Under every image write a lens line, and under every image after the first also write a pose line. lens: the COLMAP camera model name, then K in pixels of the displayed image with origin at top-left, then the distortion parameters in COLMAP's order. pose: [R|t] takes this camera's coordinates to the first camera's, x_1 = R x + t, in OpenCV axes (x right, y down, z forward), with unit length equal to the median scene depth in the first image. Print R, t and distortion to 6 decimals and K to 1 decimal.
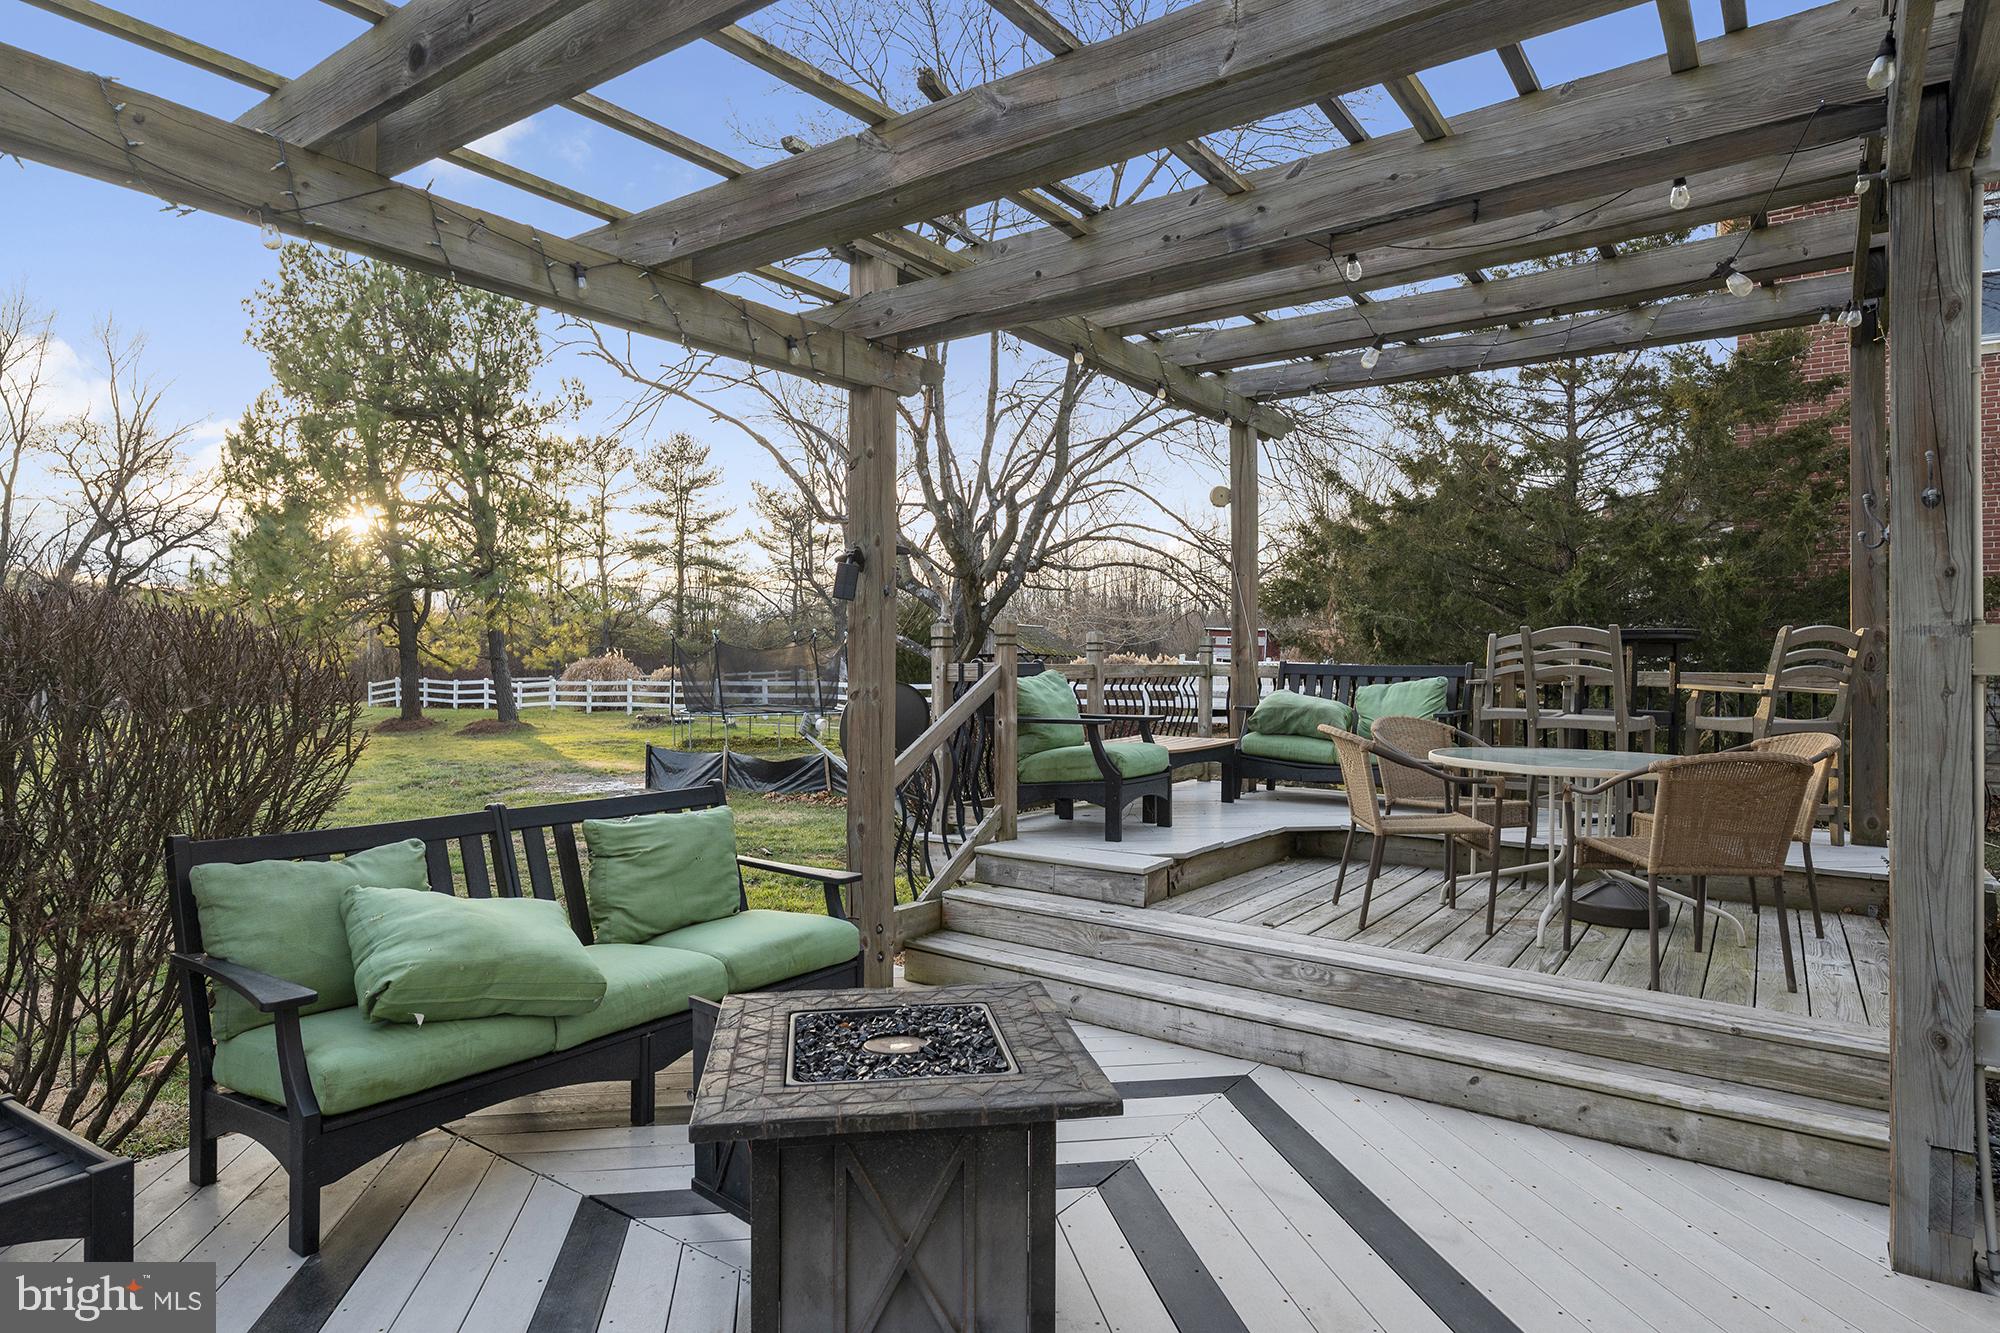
lens RADIAL K [[1108.9, 0, 1002.6], [0, 1108.9, 670.9], [0, 0, 1]] dist [-0.003446, 0.000351]
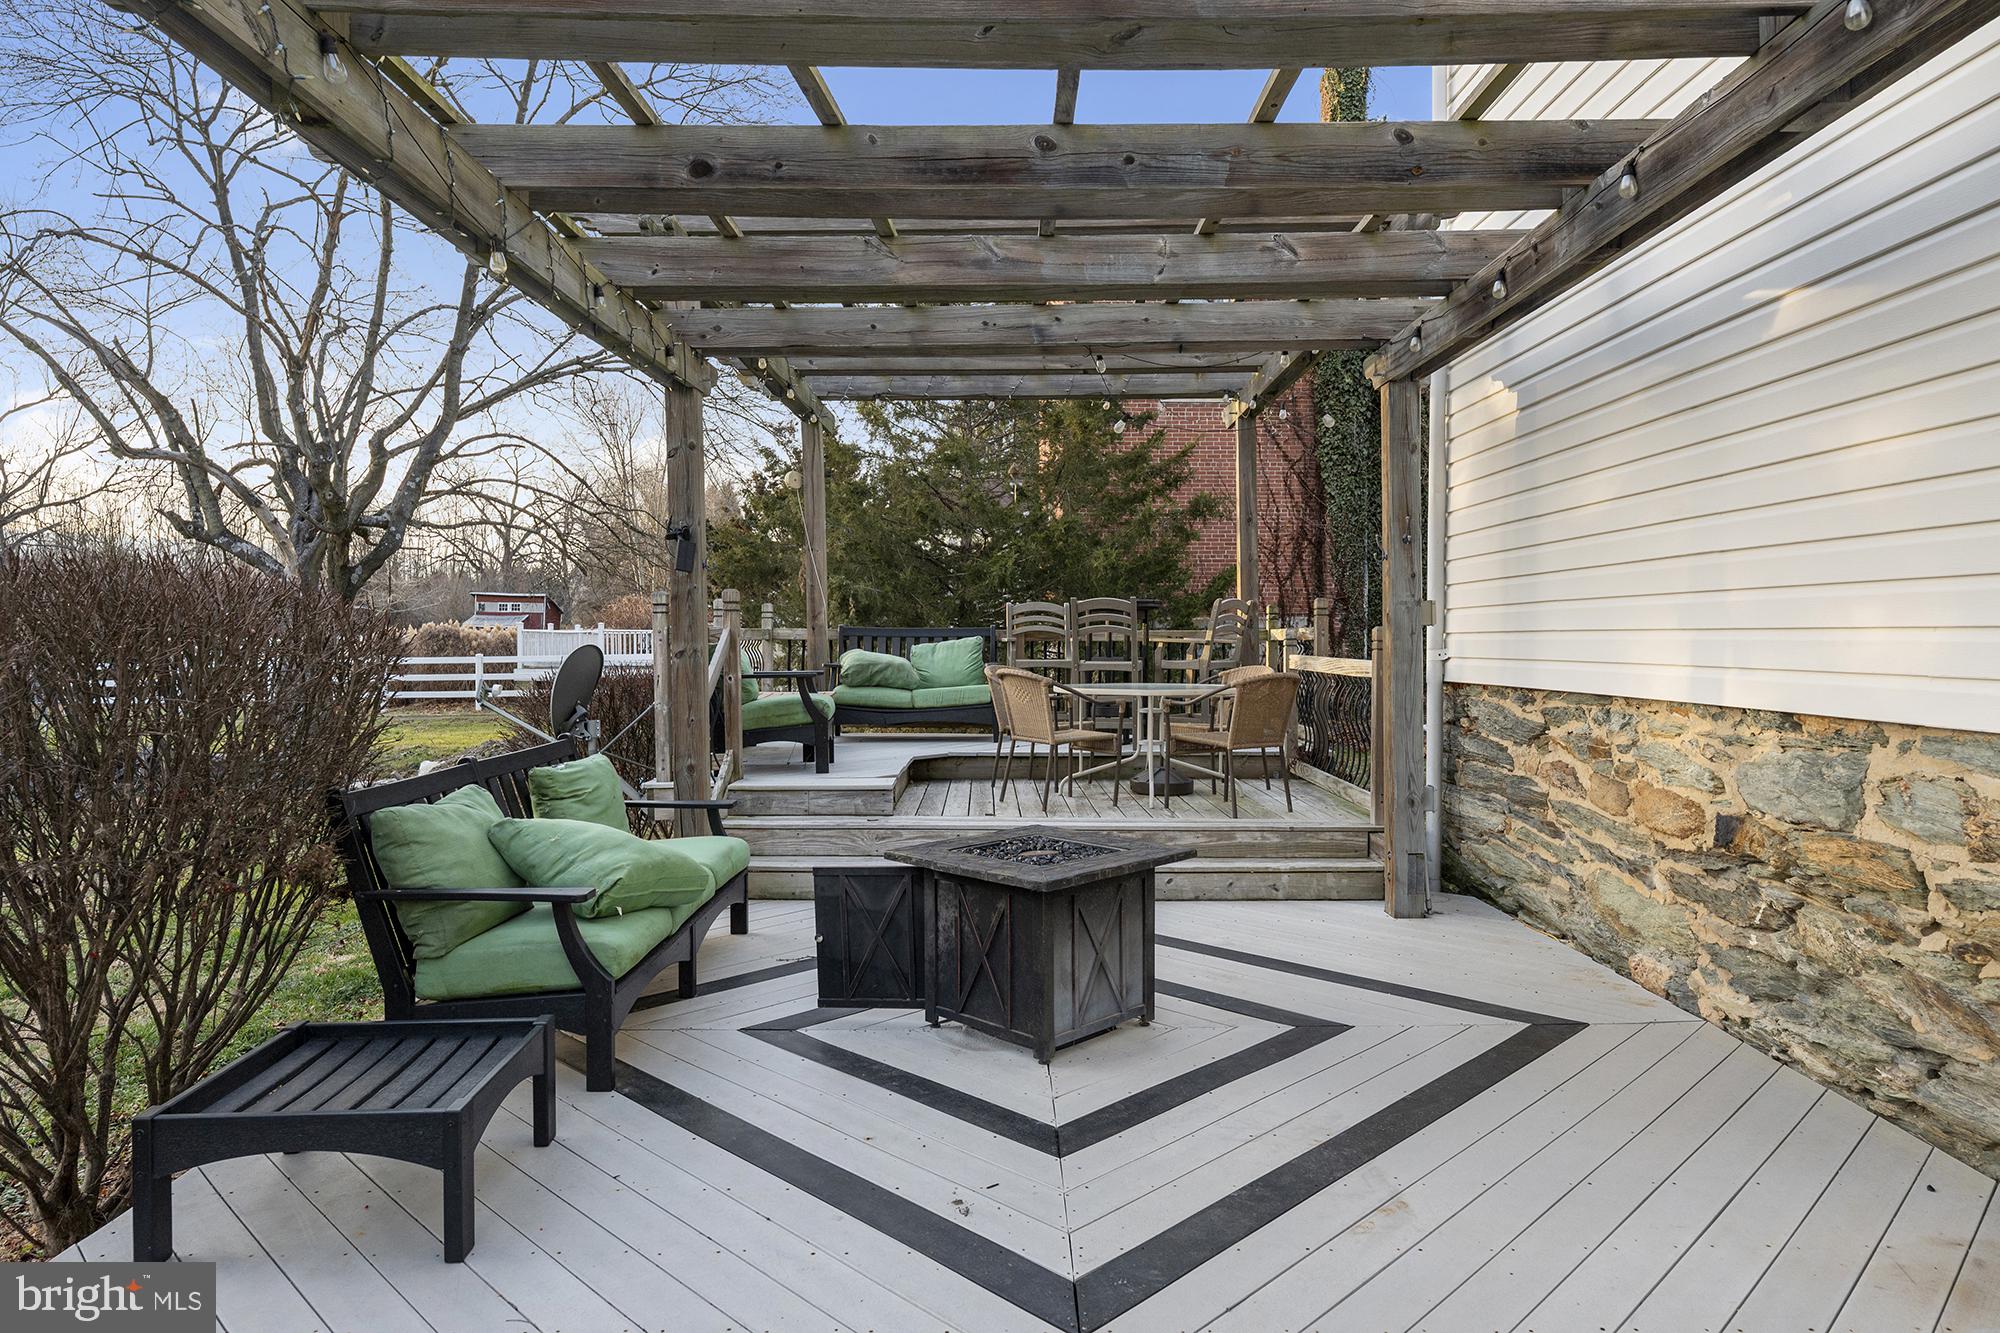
lens RADIAL K [[1198.7, 0, 995.6], [0, 1198.7, 652.7], [0, 0, 1]] dist [0.001280, -0.000166]
pose [[0.817556, -0.019387, 0.575522, -0.554053], [0.013459, 0.999803, 0.014560, 0.006409], [-0.575691, -0.004157, 0.817657, -0.198611]]
